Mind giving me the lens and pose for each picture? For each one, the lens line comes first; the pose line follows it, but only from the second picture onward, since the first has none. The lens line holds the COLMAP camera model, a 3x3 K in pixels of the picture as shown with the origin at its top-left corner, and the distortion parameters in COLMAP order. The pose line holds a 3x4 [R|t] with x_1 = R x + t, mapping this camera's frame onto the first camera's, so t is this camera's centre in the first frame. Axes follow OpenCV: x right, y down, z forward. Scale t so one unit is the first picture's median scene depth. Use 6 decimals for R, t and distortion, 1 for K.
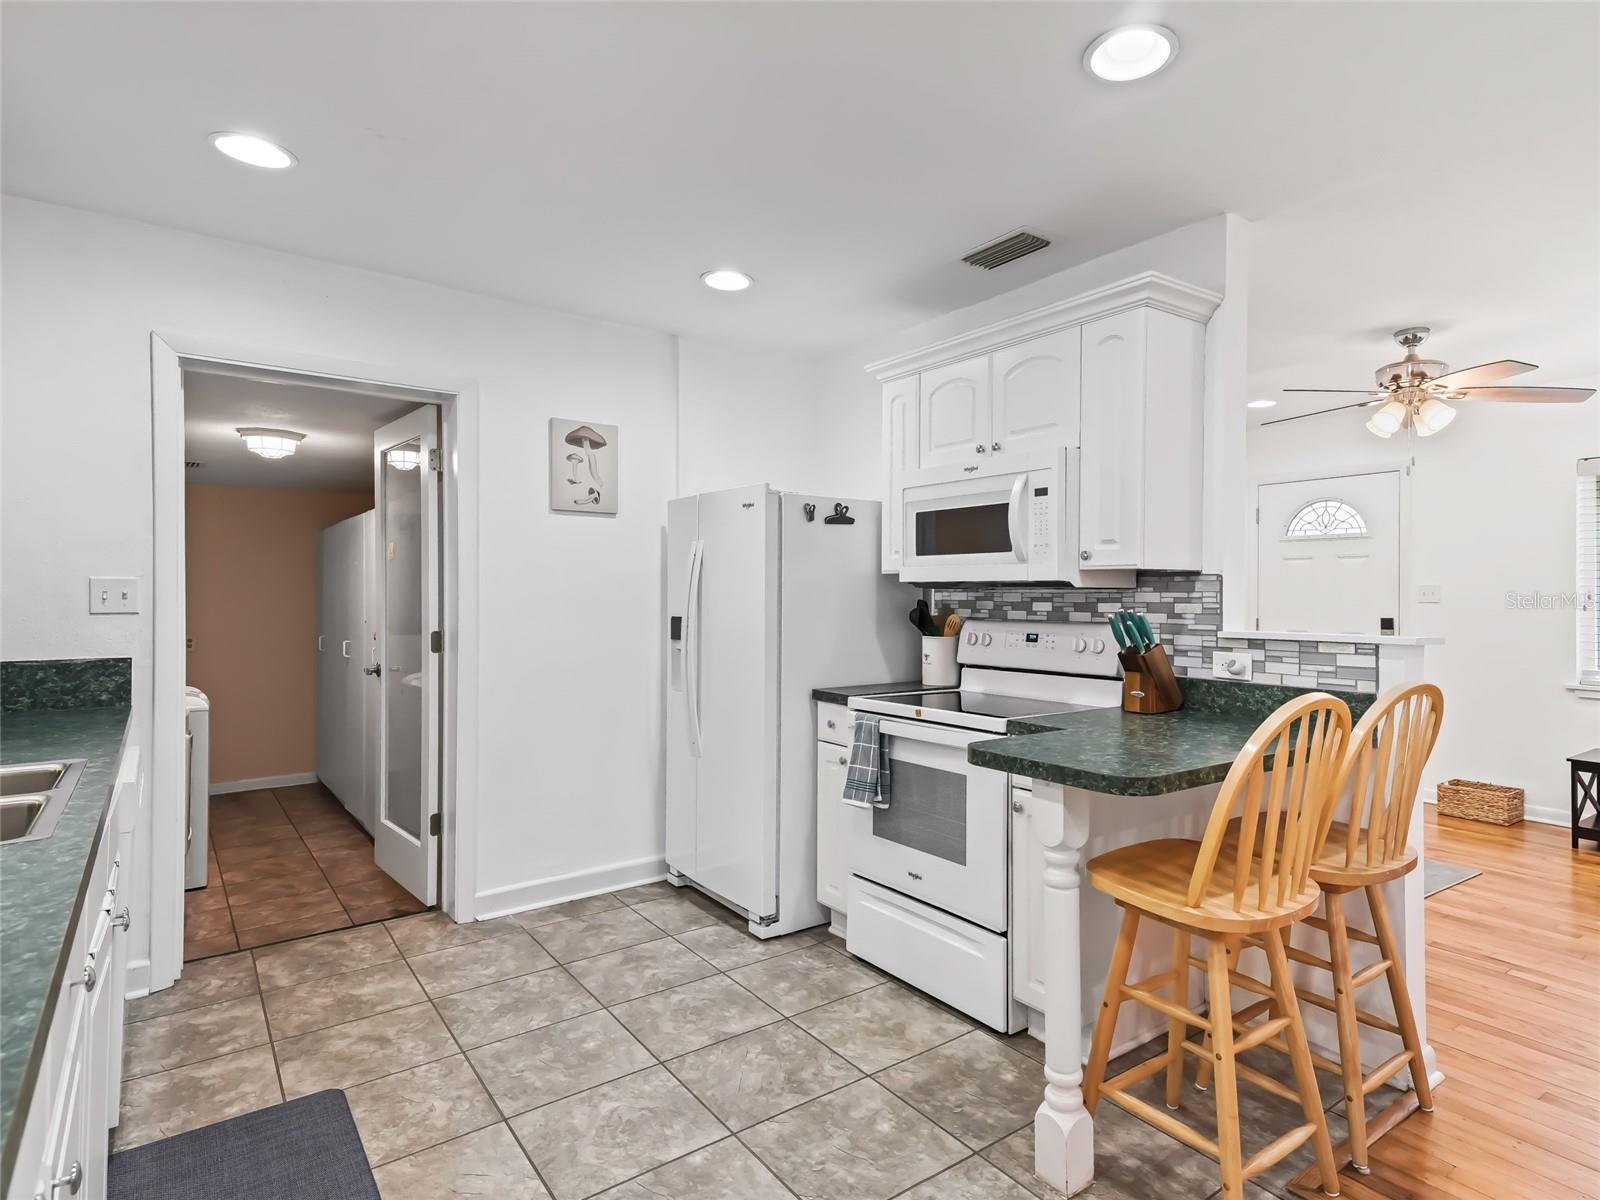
lens RADIAL K [[882.3, 0, 873.8], [0, 882.3, 597.6], [0, 0, 1]] dist [0.043394, -0.000428]
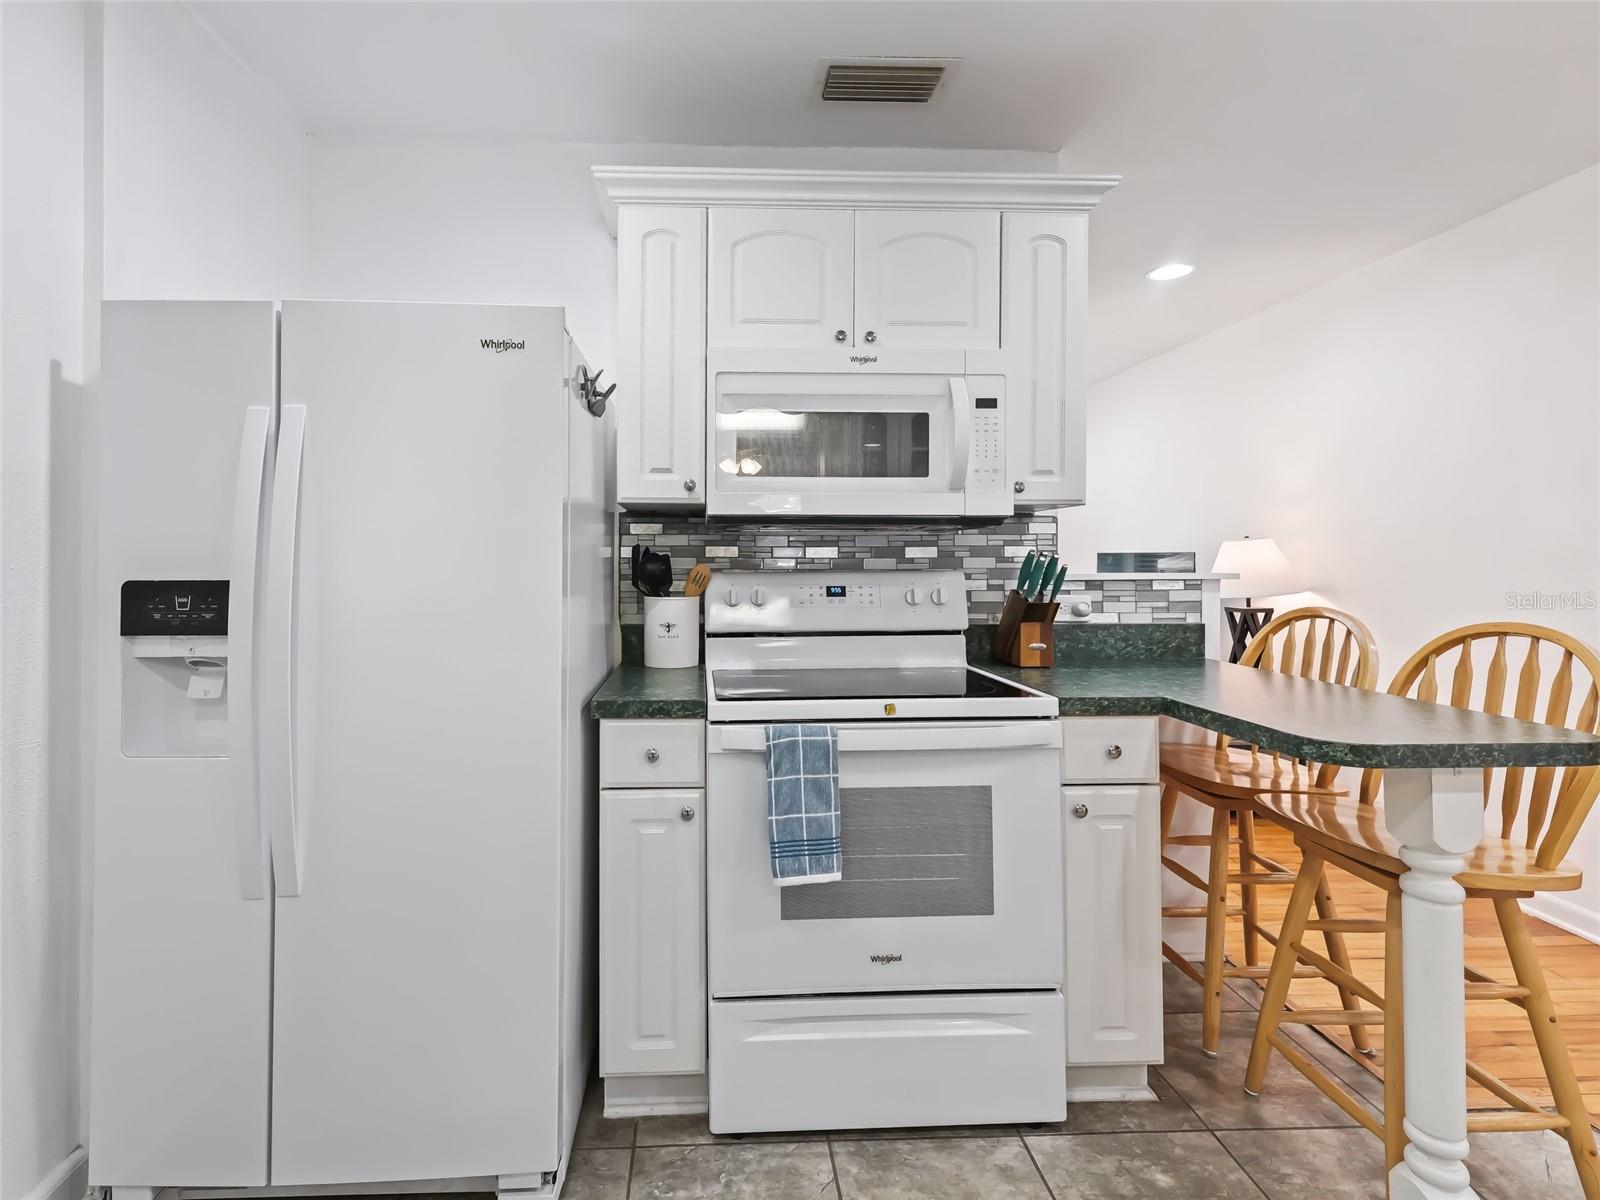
lens RADIAL K [[751.7, 0, 735.2], [0, 751.7, 556.9], [0, 0, 1]] dist [0.020219, -0.004542]
pose [[0.587300, -0.003396, 0.809363, -0.473065], [0.006835, 0.999976, -0.000764, 0.016242], [-0.809341, 0.005981, 0.587309, 0.762170]]
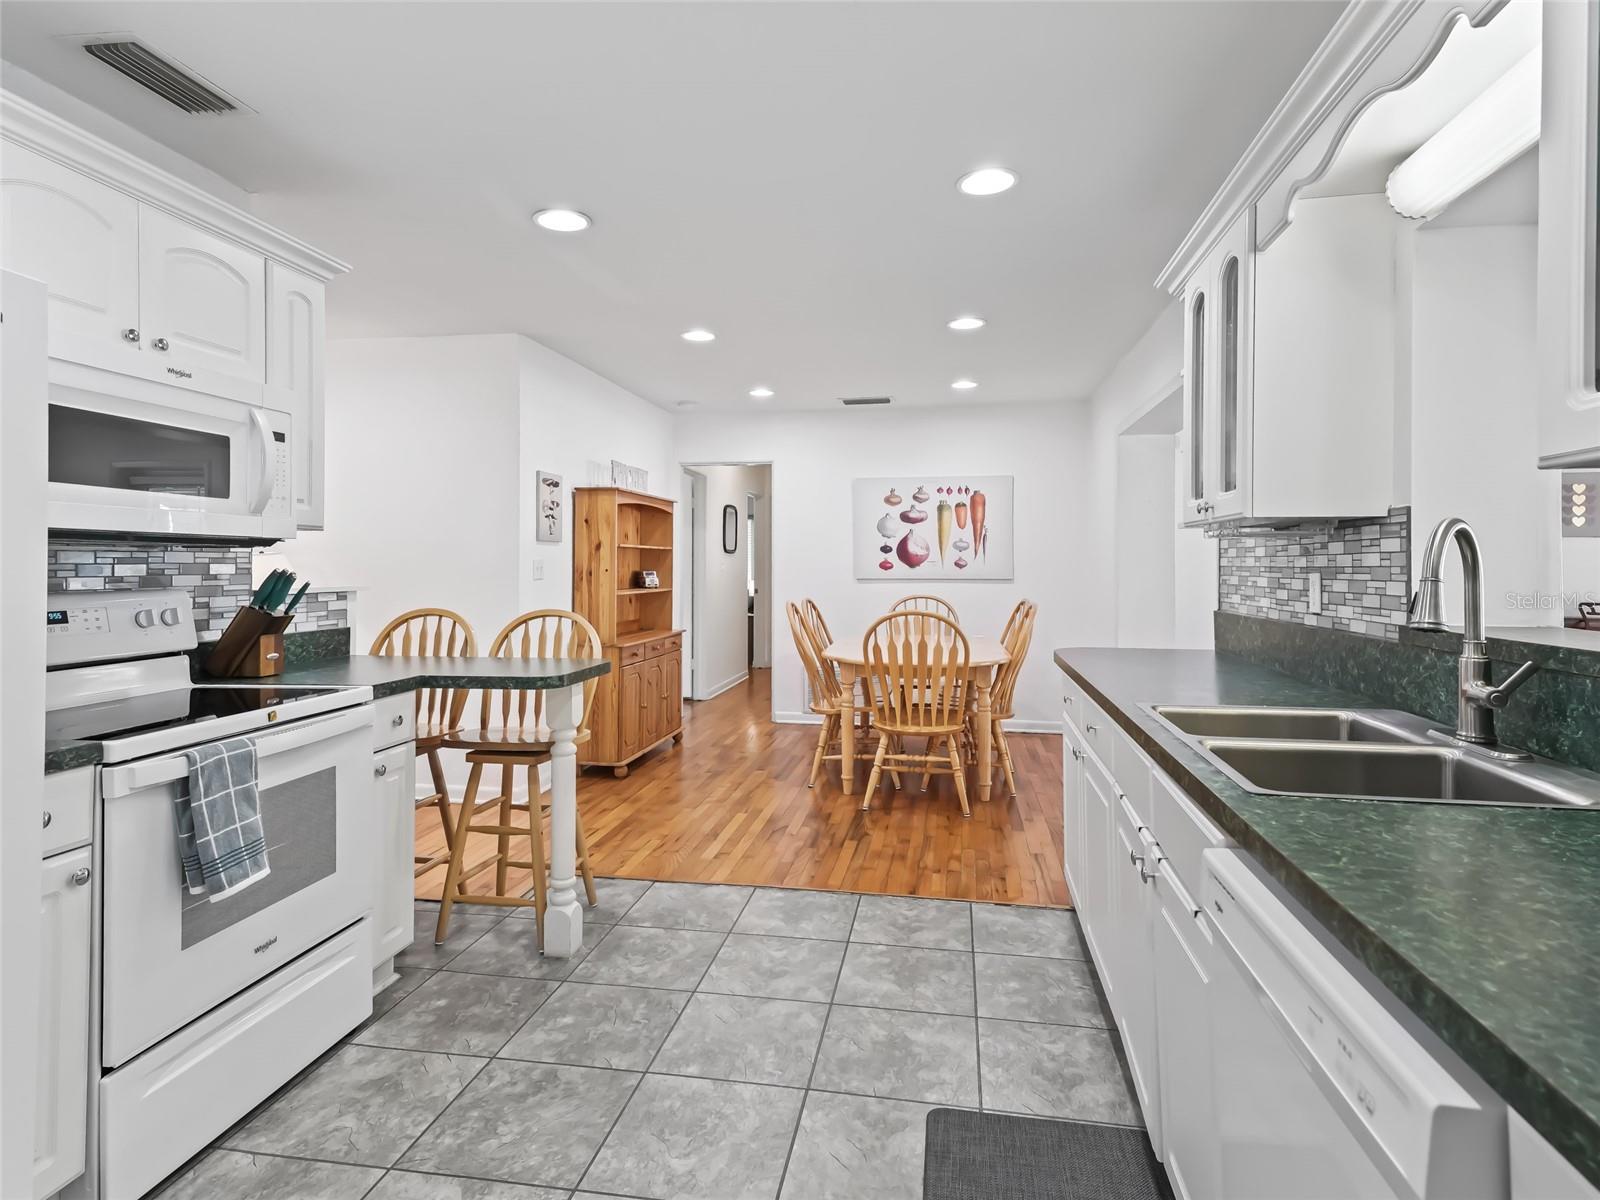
lens RADIAL K [[882.3, 0, 782.8], [0, 882.3, 565.9], [0, 0, 1]] dist [0.043394, -0.000428]
pose [[-0.653994, -0.004458, 0.756487, -0.779863], [0.000858, 0.999978, 0.006634, 0.002701], [-0.756500, 0.004987, -0.653975, 1.163002]]
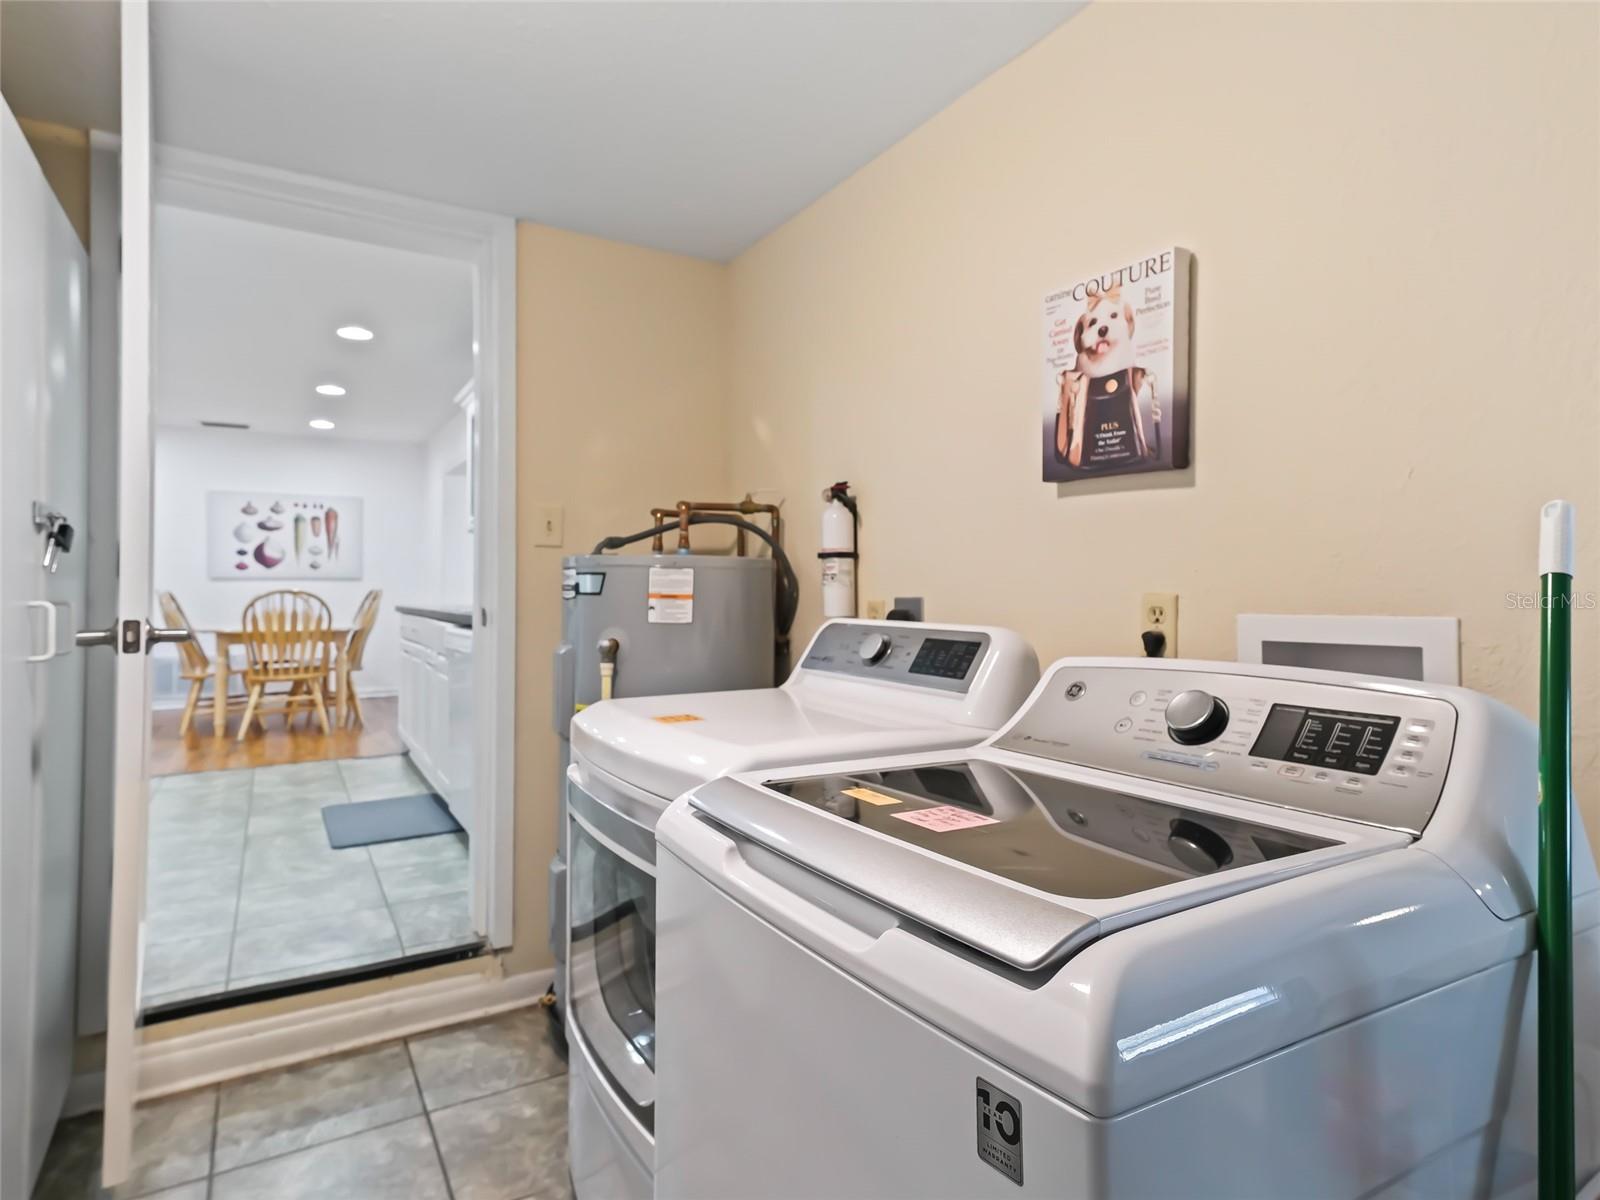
lens RADIAL K [[882.3, 0, 802.1], [0, 882.3, 565.0], [0, 0, 1]] dist [0.043394, -0.000428]
pose [[-0.991073, 0.004361, 0.133251, -1.269630], [0.001449, 0.999758, -0.021941, 0.076019], [-0.133315, -0.021552, -0.990839, 1.937348]]
